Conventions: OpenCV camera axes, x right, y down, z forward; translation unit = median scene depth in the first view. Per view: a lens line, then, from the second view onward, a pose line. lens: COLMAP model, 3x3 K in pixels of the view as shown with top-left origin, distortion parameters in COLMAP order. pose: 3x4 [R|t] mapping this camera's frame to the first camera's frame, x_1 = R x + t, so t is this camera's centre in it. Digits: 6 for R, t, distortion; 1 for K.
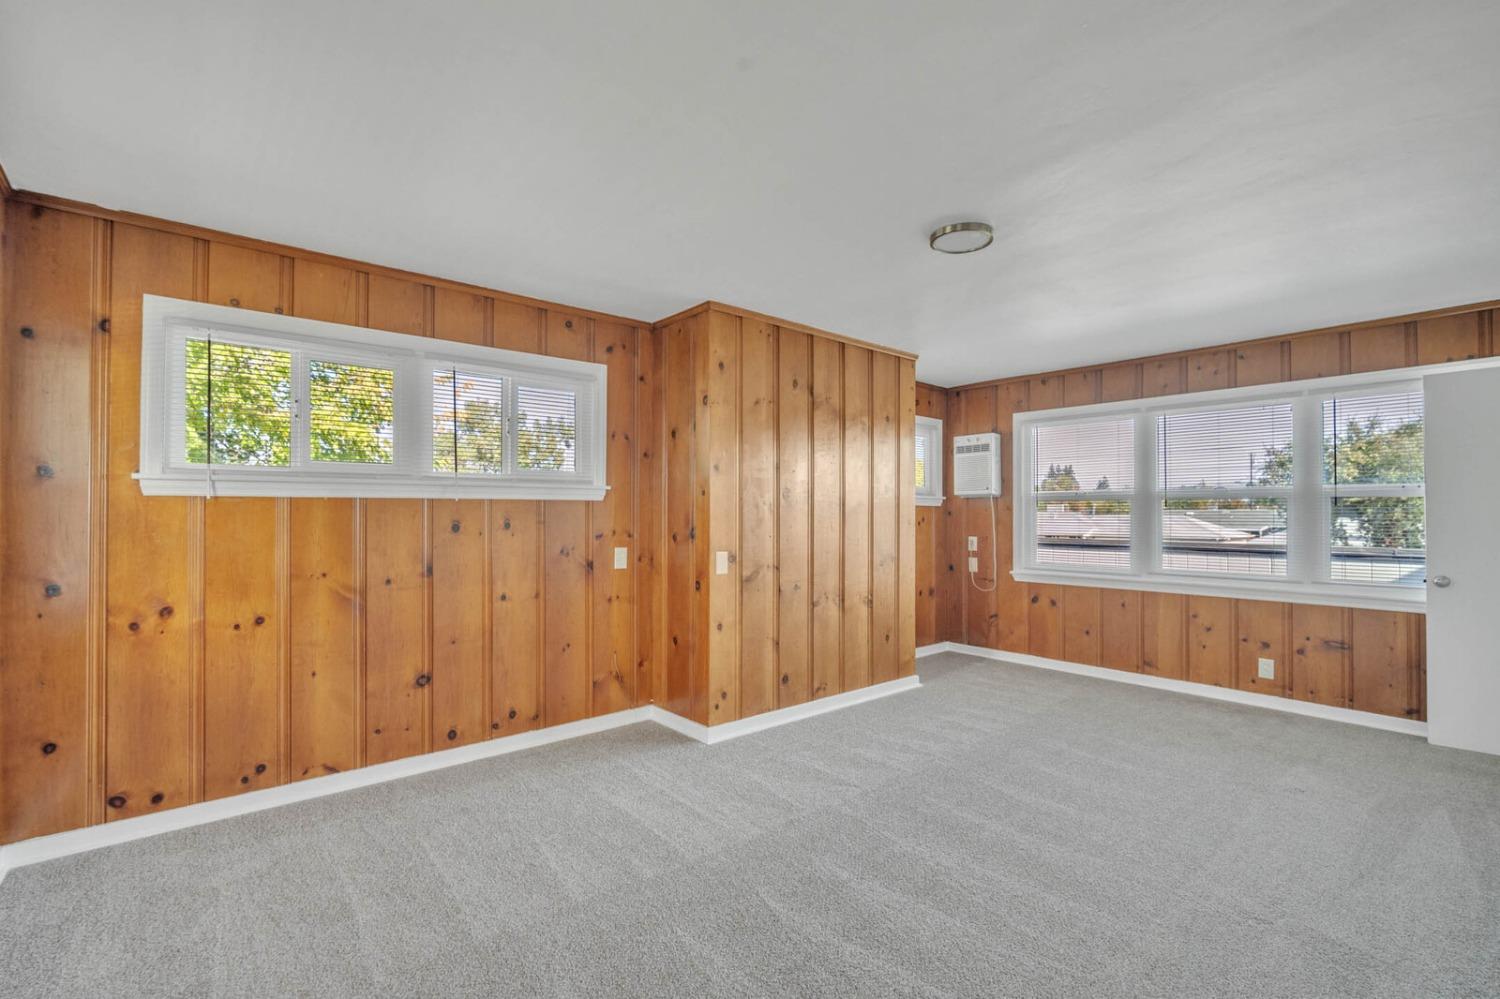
lens RADIAL K [[674.0, 0, 750.0], [0, 674.0, 499.5], [0, 0, 1]] dist [-0.003386, -0.000084]
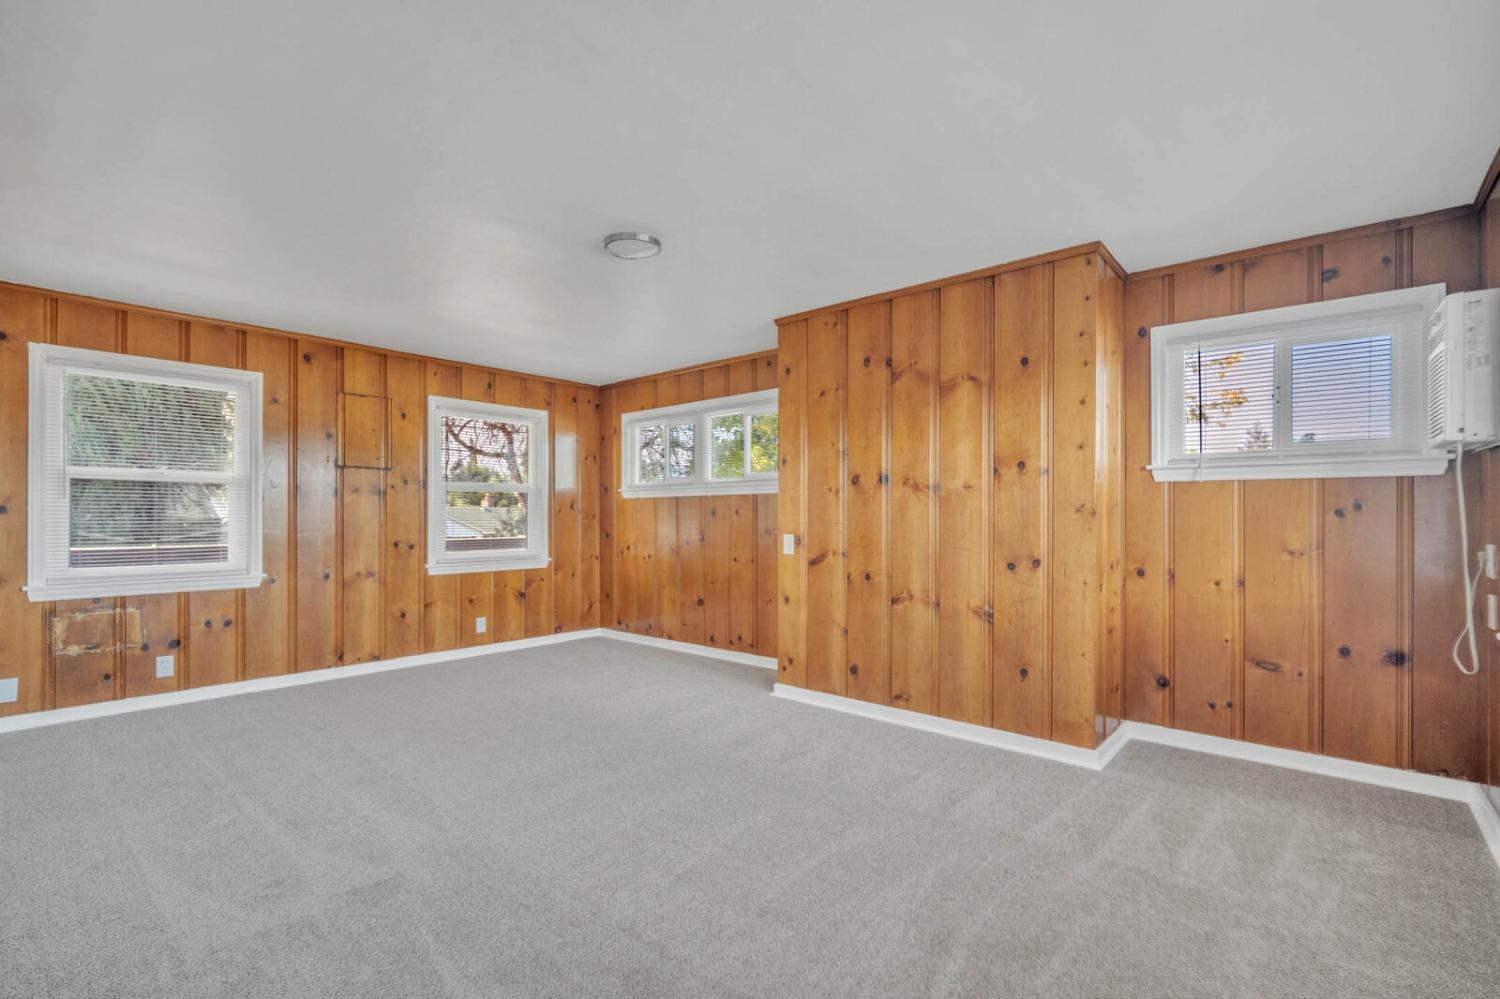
lens RADIAL K [[658.6, 0, 750.2], [0, 658.6, 506.7], [0, 0, 1]] dist [-0.013896, 0.000285]
pose [[0.153849, -0.013465, -0.988003, 1.038173], [0.022888, 0.999687, -0.010060, 0.039849], [0.987829, -0.021066, 0.154109, 0.759504]]
